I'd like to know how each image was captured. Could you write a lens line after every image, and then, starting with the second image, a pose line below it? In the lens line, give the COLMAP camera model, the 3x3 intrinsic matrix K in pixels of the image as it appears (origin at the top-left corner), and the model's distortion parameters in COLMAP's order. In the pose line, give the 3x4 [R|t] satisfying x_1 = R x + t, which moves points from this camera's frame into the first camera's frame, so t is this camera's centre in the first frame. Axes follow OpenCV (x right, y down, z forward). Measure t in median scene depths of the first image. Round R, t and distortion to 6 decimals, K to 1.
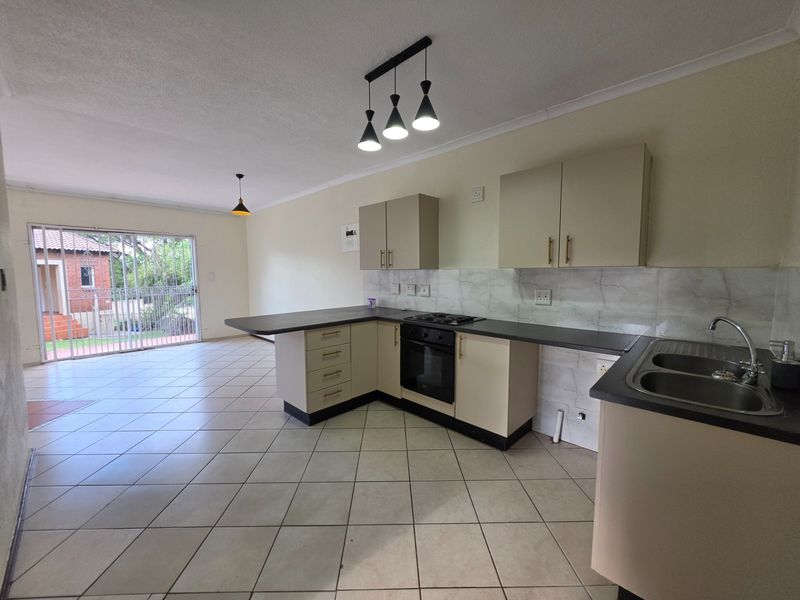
lens RADIAL K [[320.6, 0, 398.7], [0, 320.6, 298.2], [0, 0, 1]] dist [-0.003074, 0.000154]
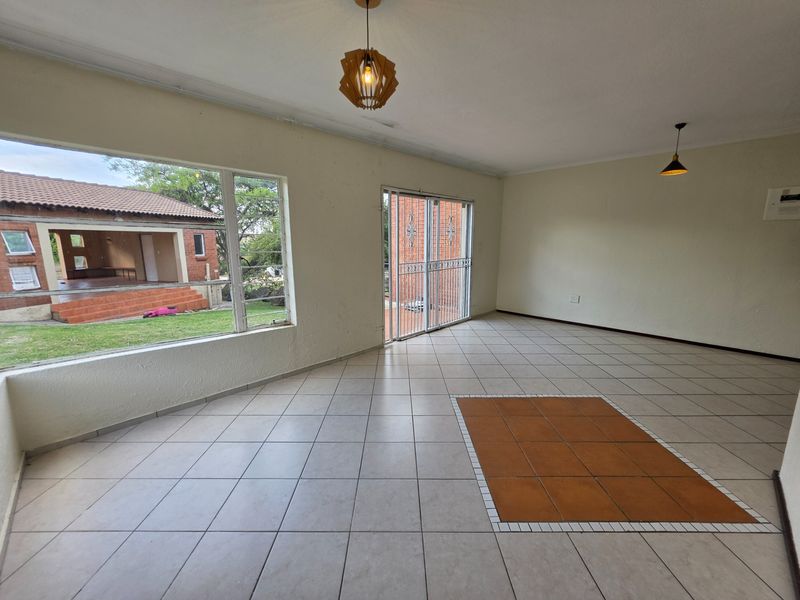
lens RADIAL K [[320.6, 0, 396.7], [0, 320.6, 296.1], [0, 0, 1]] dist [-0.003074, 0.000154]
pose [[0.999525, 0.011705, -0.028492, -1.673355], [-0.009152, 0.996067, 0.088127, -0.024444], [0.029411, -0.087825, 0.995702, 0.191291]]
